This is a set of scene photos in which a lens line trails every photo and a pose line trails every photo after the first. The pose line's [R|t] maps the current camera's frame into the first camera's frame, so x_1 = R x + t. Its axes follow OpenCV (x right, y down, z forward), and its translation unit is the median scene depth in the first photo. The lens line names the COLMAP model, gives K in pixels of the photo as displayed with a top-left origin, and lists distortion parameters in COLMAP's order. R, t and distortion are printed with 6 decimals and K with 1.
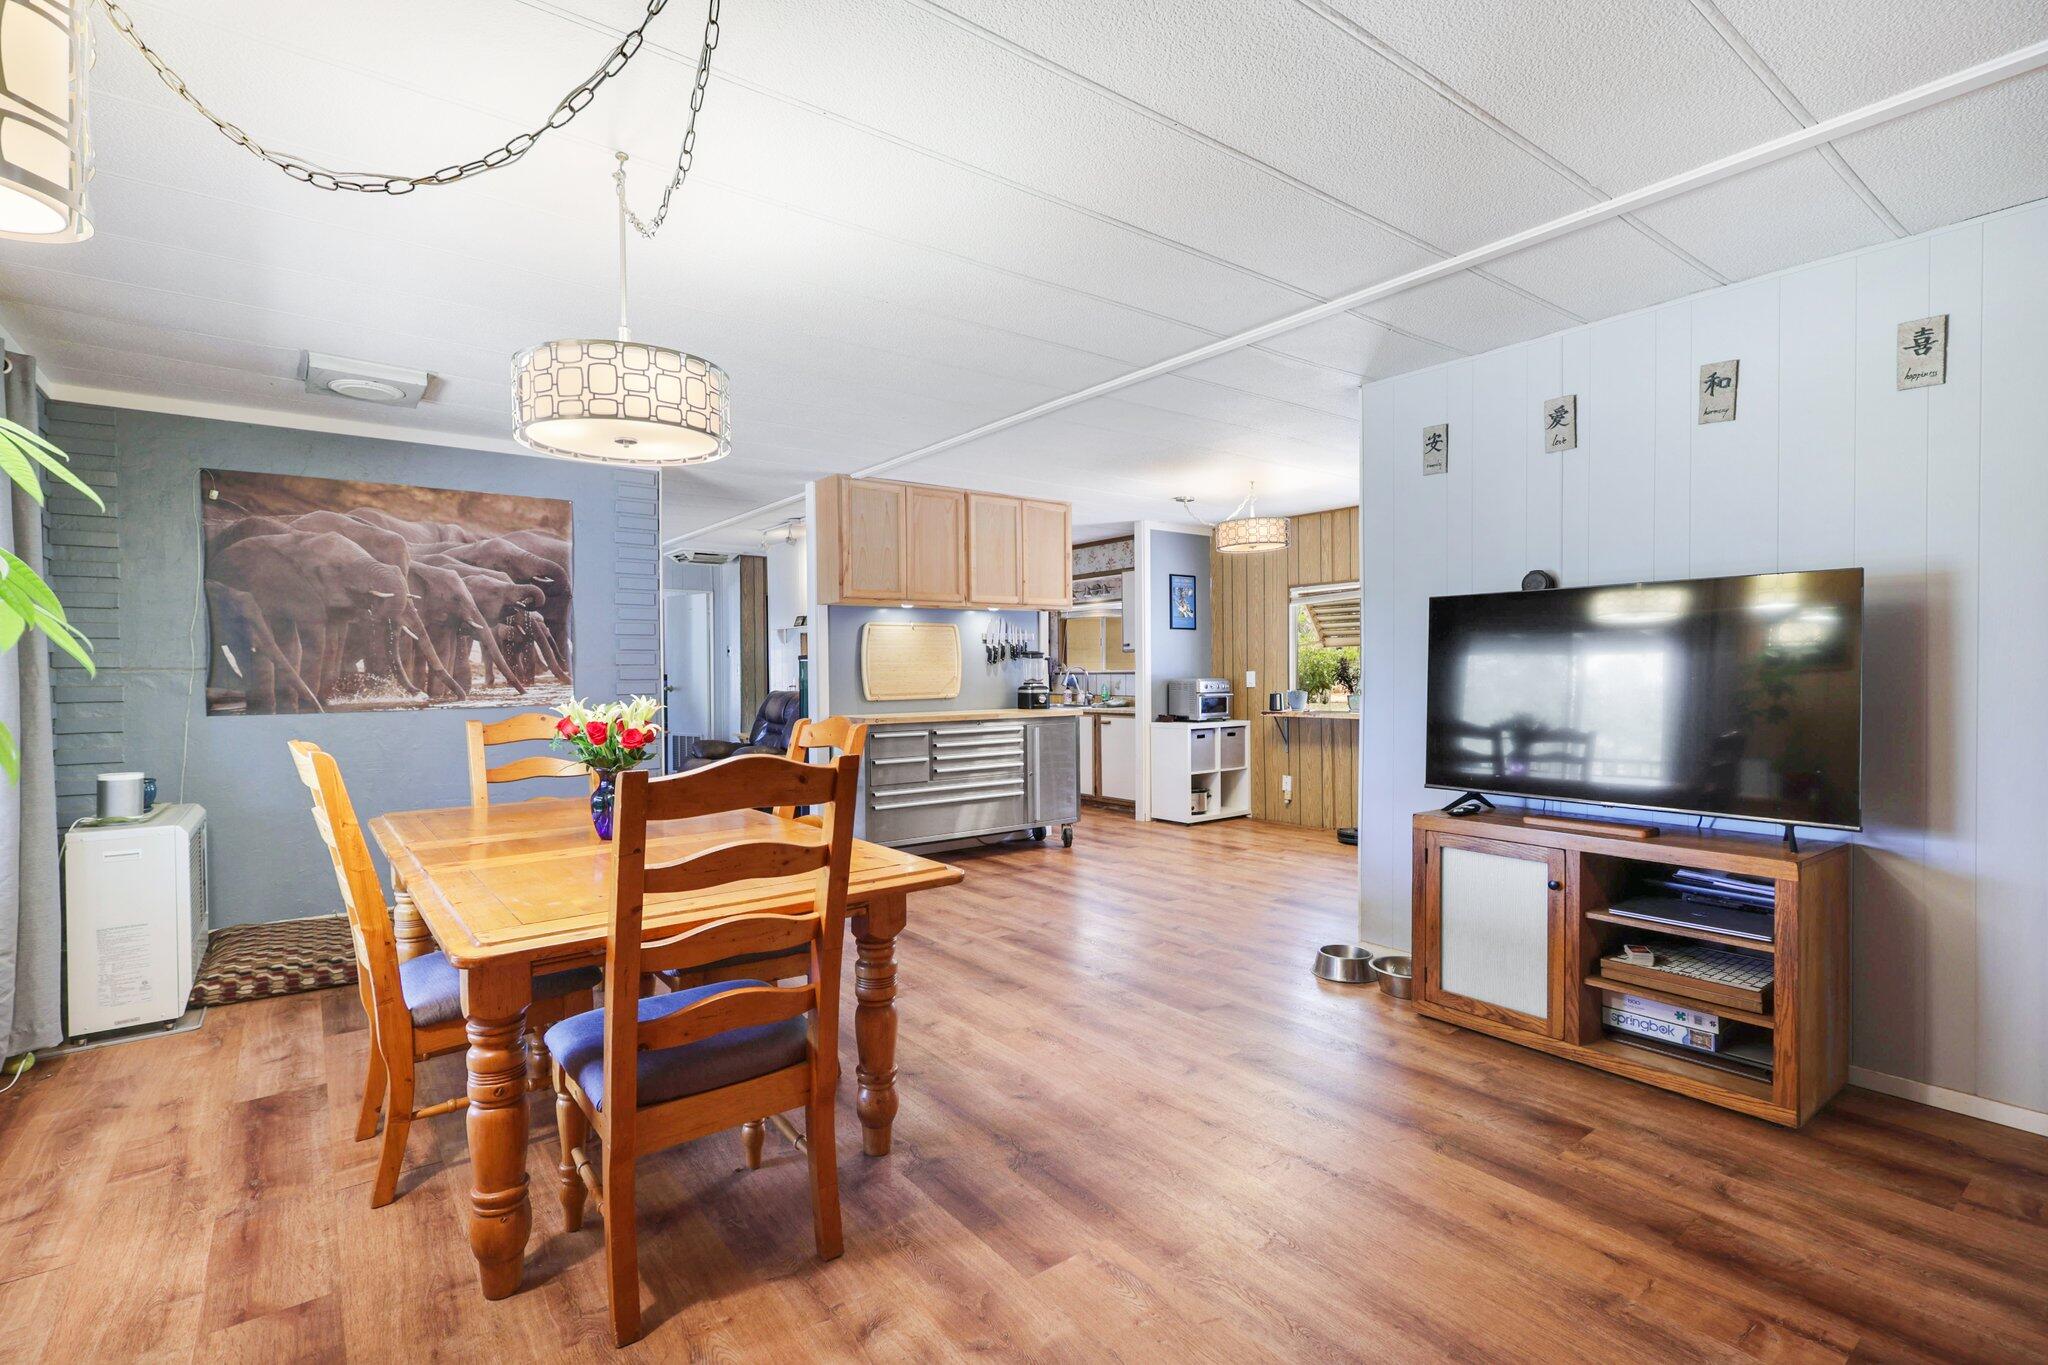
lens RADIAL K [[948.4, 0, 1026.6], [0, 948.4, 682.4], [0, 0, 1]] dist [-0.002126, 0.001546]
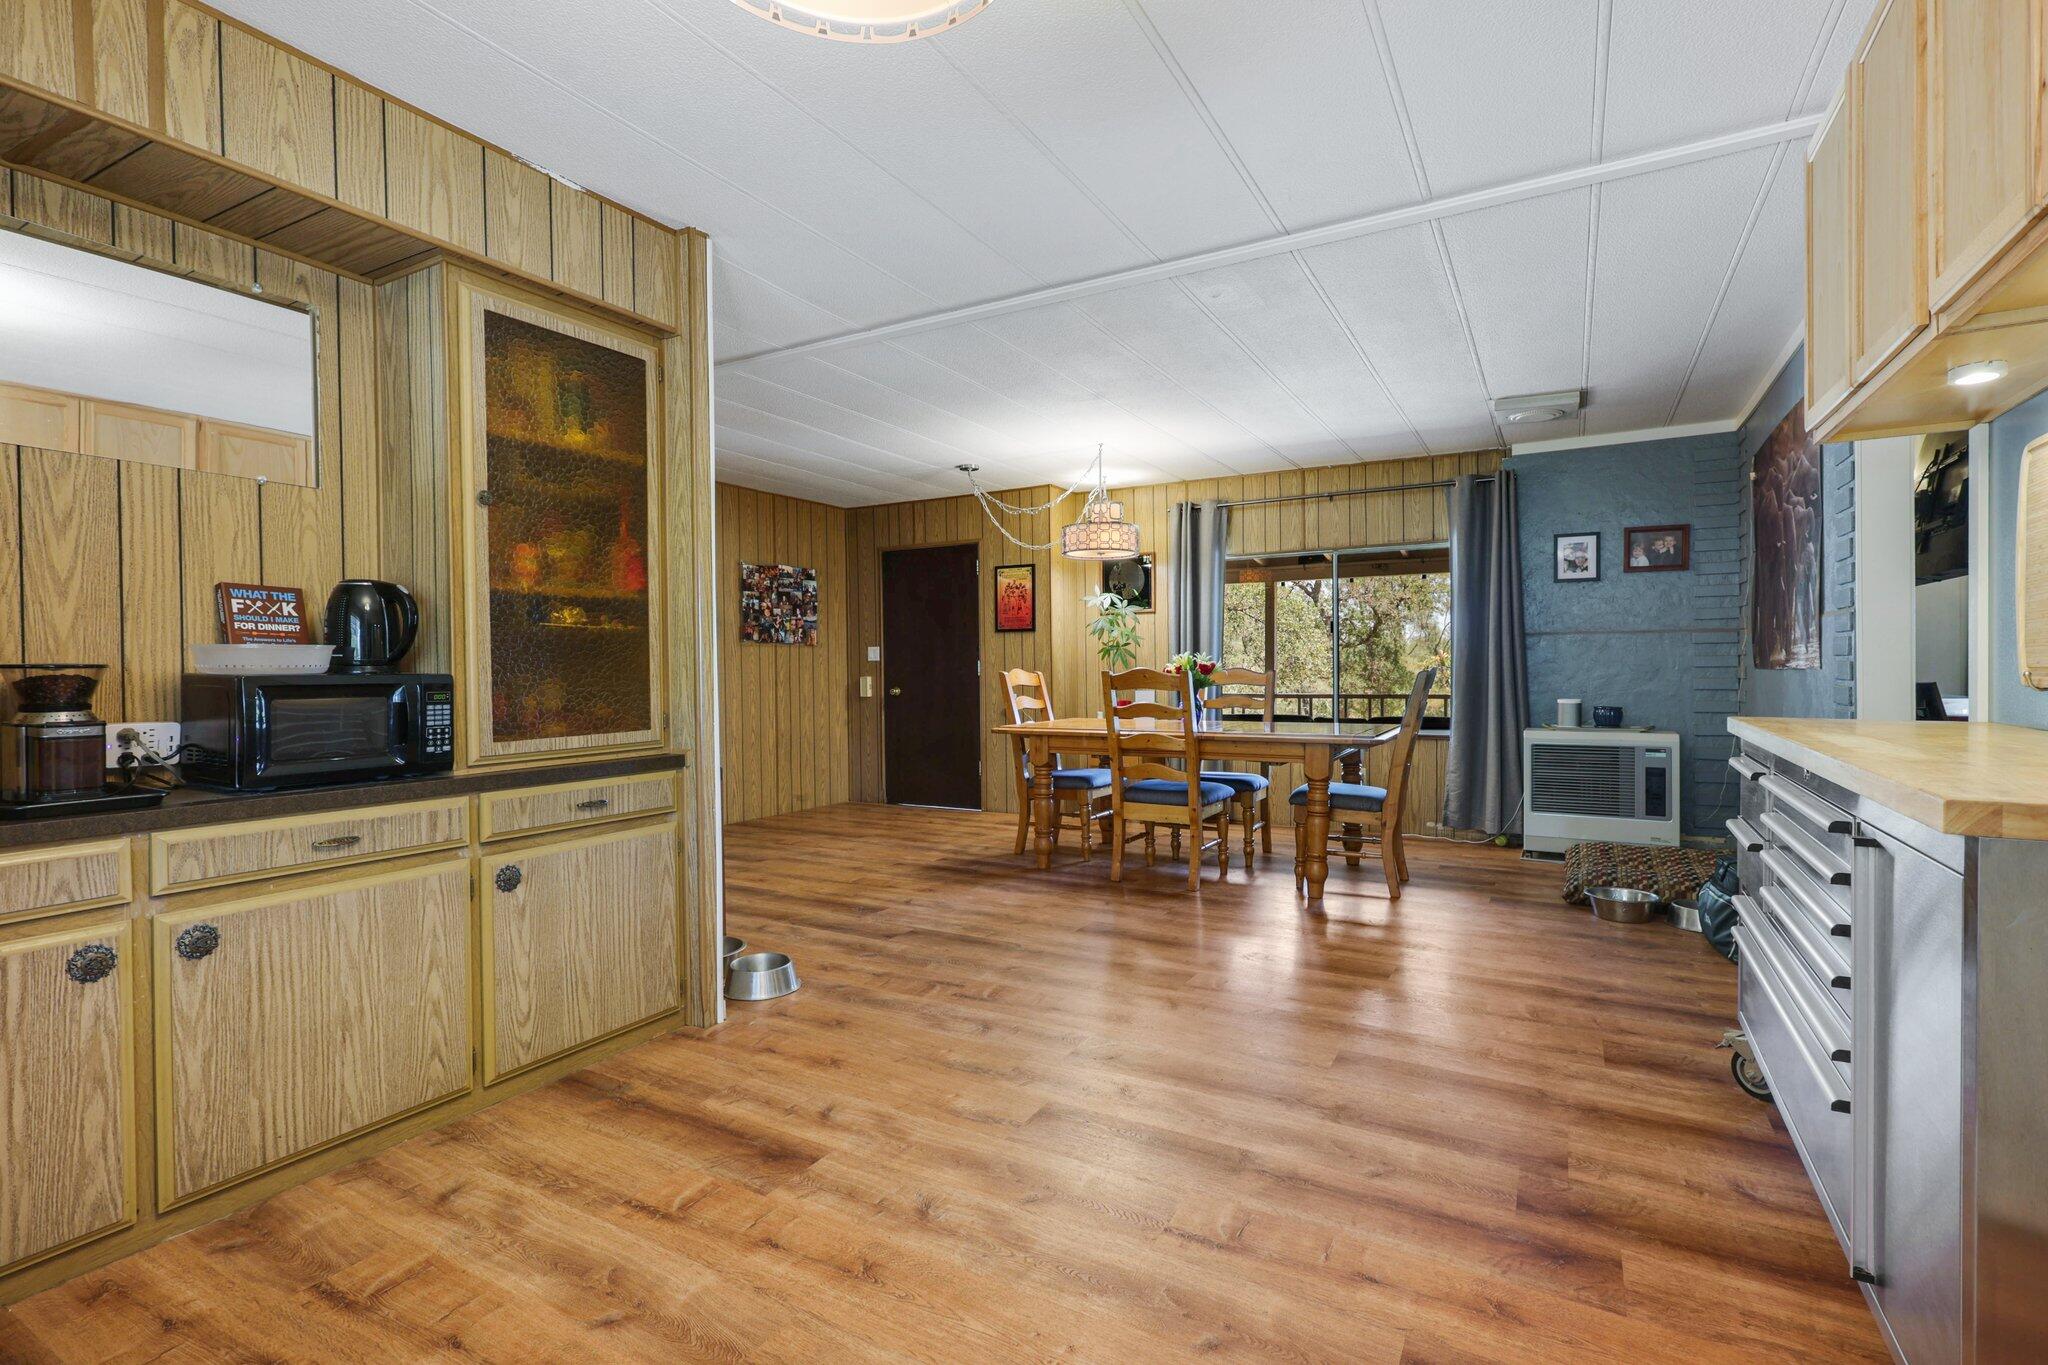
lens RADIAL K [[948.4, 0, 1023.6], [0, 948.4, 678.1], [0, 0, 1]] dist [-0.002126, 0.001546]
pose [[-0.921391, 0.021044, -0.388066, 0.251776], [0.010387, 0.999510, 0.029538, 0.003049], [0.388498, 0.023185, -0.921158, 1.061658]]
